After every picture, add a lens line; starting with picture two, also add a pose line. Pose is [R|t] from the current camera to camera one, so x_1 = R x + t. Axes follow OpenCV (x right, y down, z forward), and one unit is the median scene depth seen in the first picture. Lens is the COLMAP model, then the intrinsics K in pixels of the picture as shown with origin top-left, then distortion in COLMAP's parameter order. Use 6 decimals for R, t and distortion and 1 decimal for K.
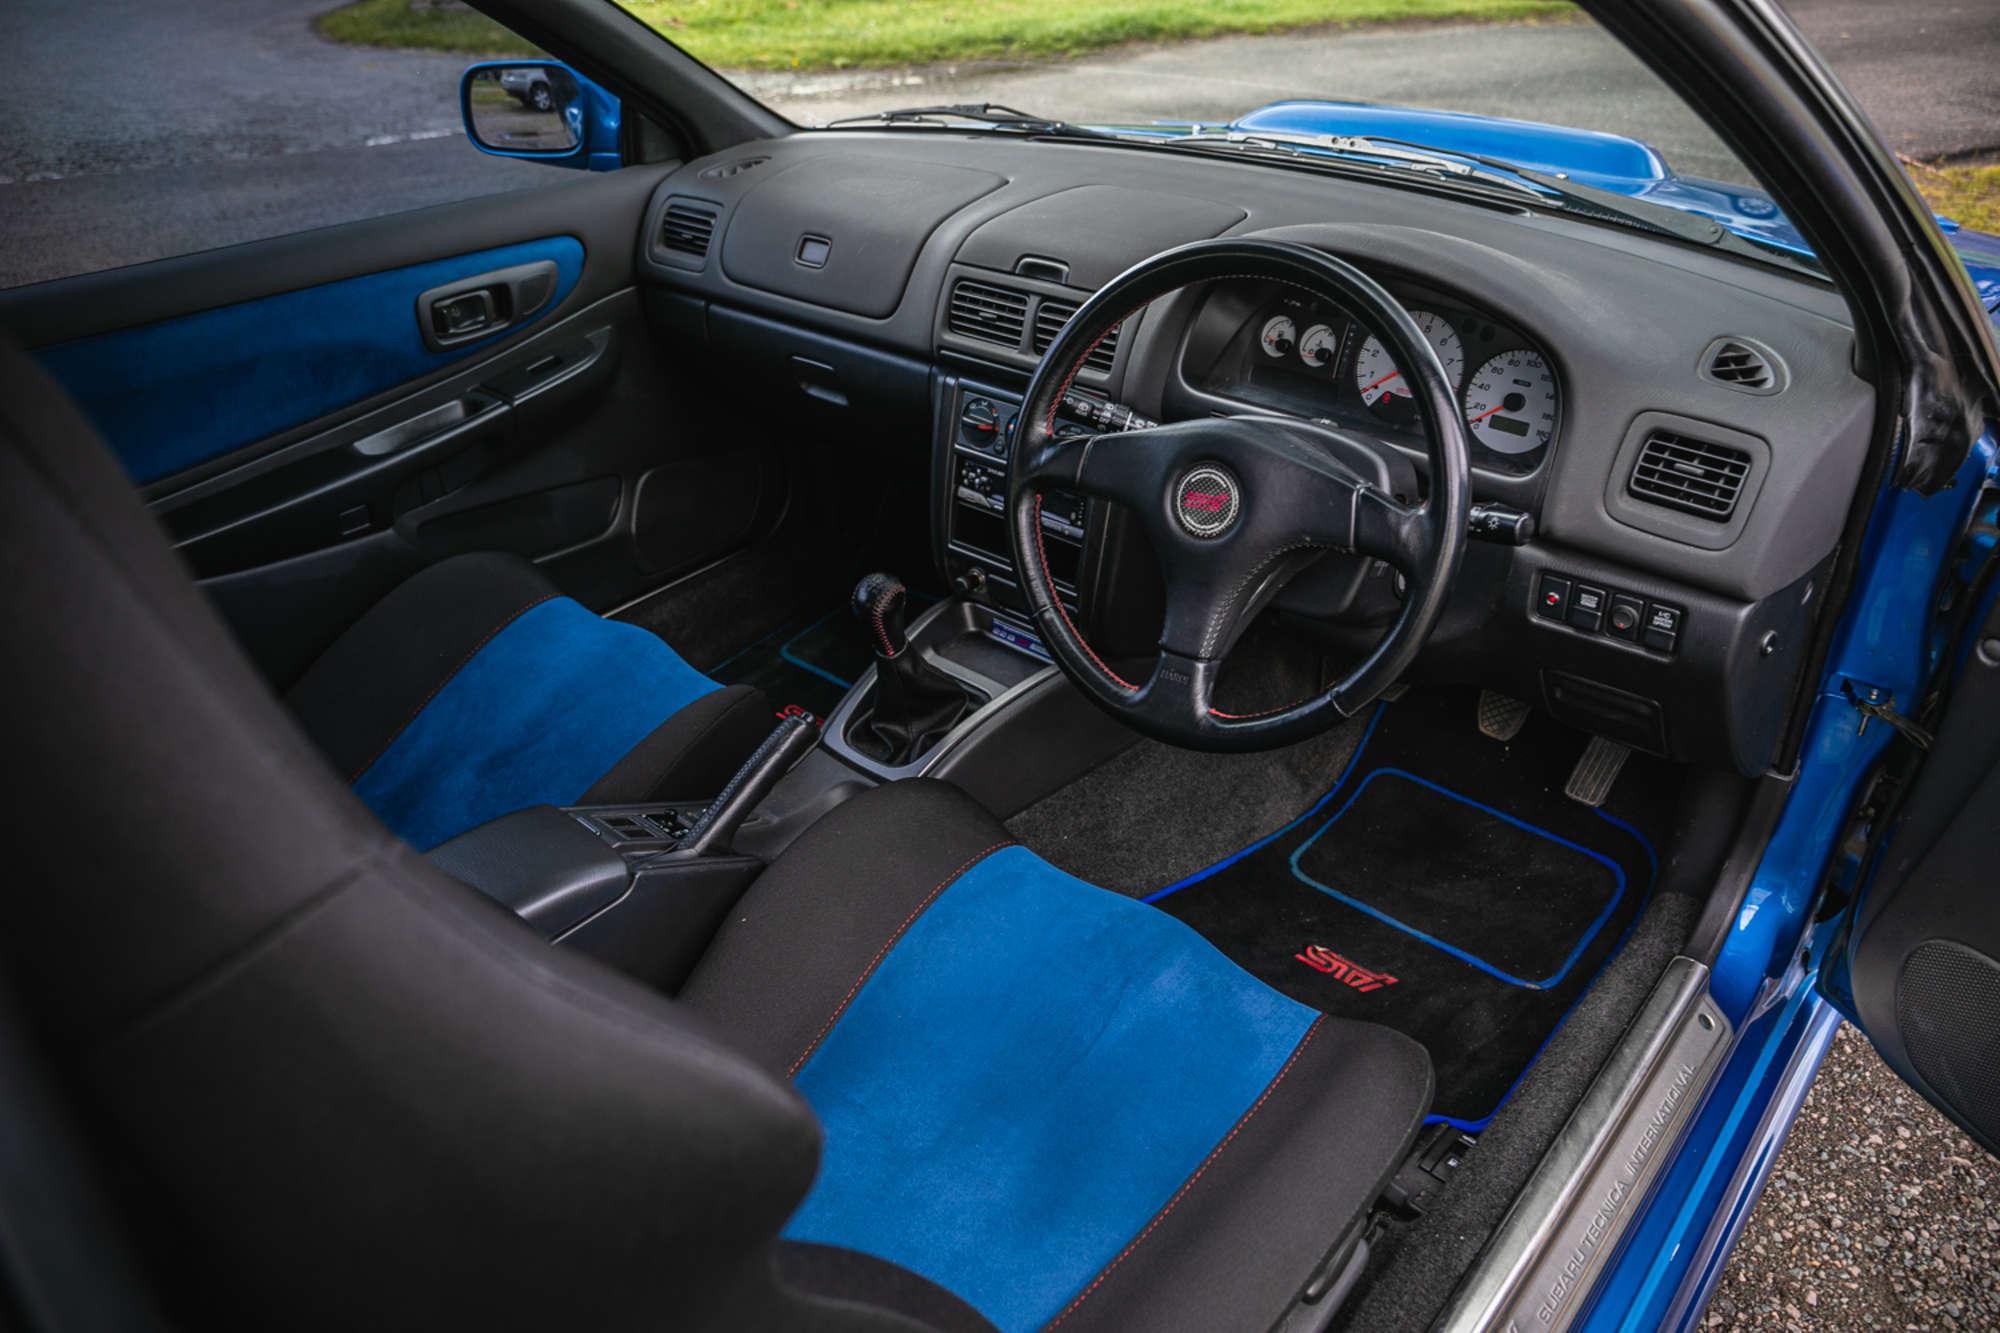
lens RADIAL K [[1358.0, 0, 1008.6], [0, 1358.0, 677.7], [0, 0, 1]] dist [-0.090823, 0.016964]
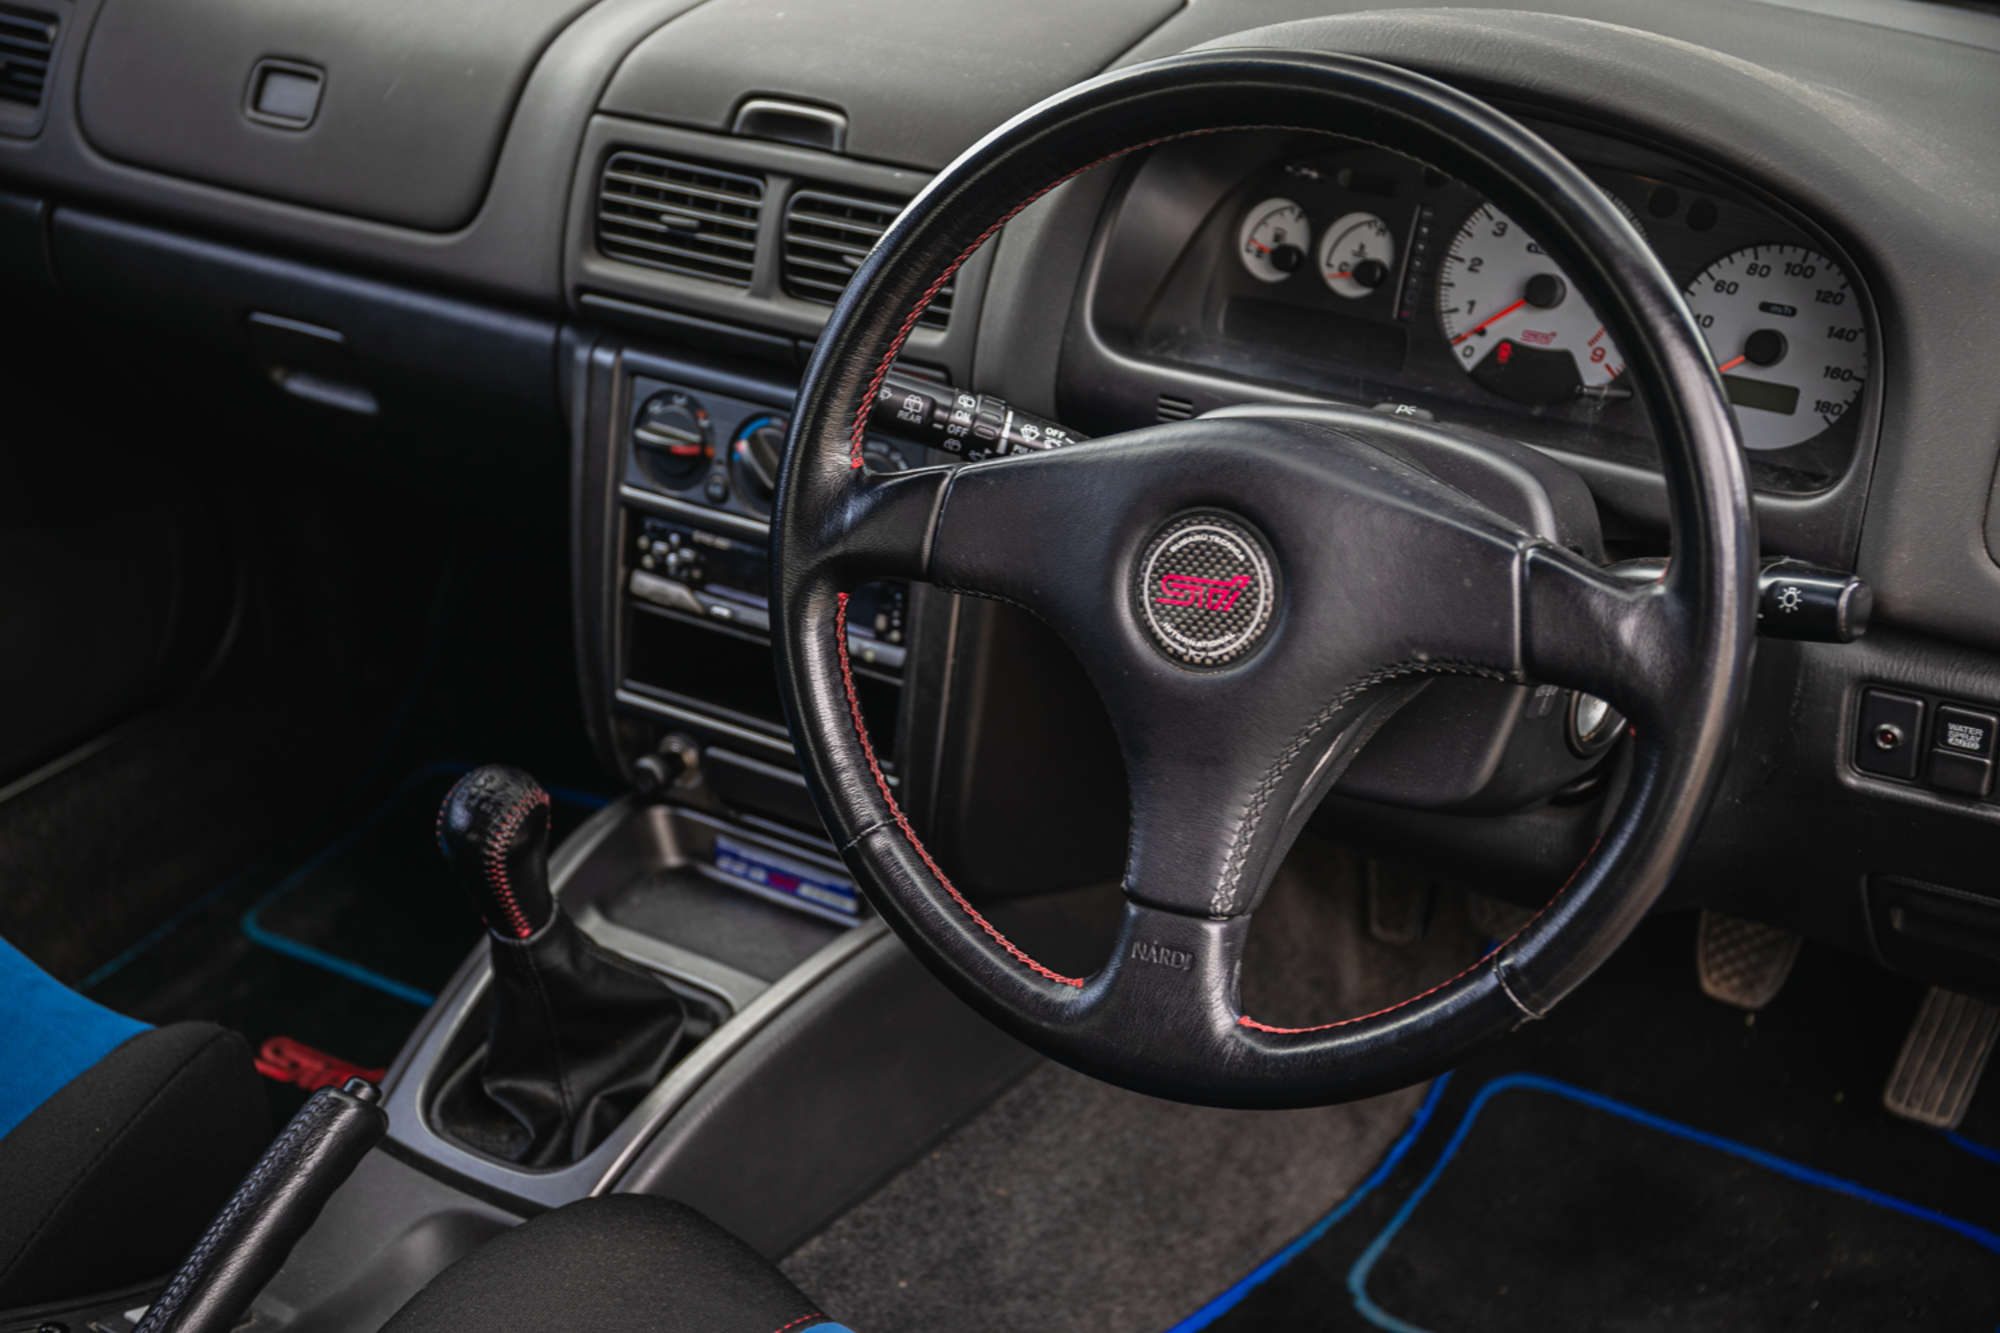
lens RADIAL K [[2646.6, 0, 1012.9], [0, 2646.6, 681.5], [0, 0, 1]] dist [0.041368, 0.000000]
pose [[0.987676, -0.061676, 0.143847, -0.047429], [0.072865, 0.994603, -0.073856, -0.025443], [-0.138515, 0.083427, 0.986840, 0.056998]]
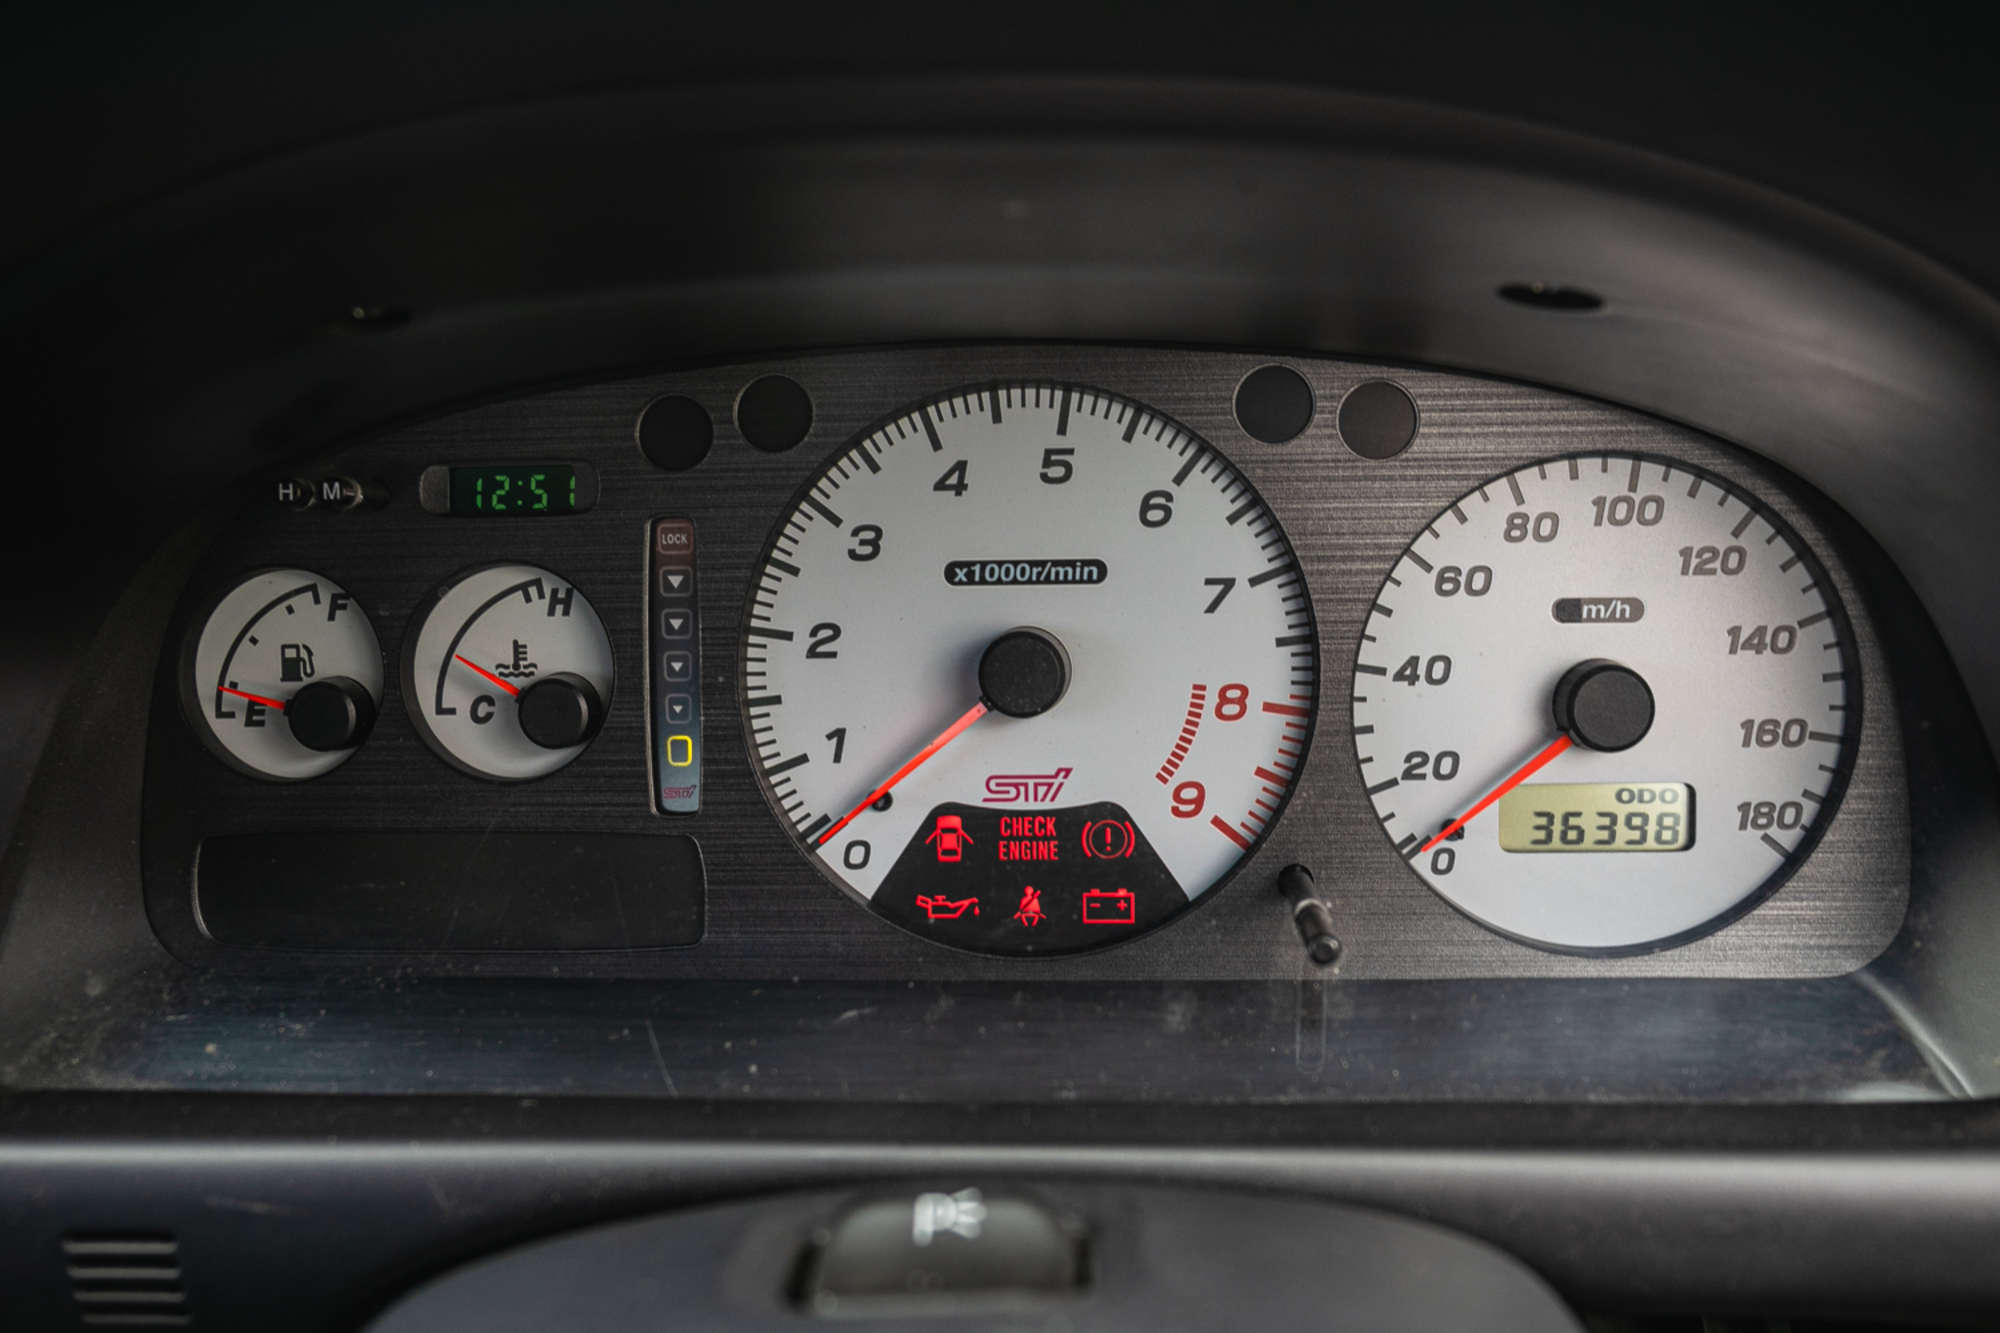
lens RADIAL K [[1722.9, 0, 997.8], [0, 1722.9, 735.6], [0, 0, 1]] dist [-0.068076, -0.008650]
pose [[0.777407, -0.254590, 0.575172, 0.137346], [0.344403, 0.937460, -0.050546, -0.198734], [-0.526332, 0.237386, 0.816470, 0.751030]]
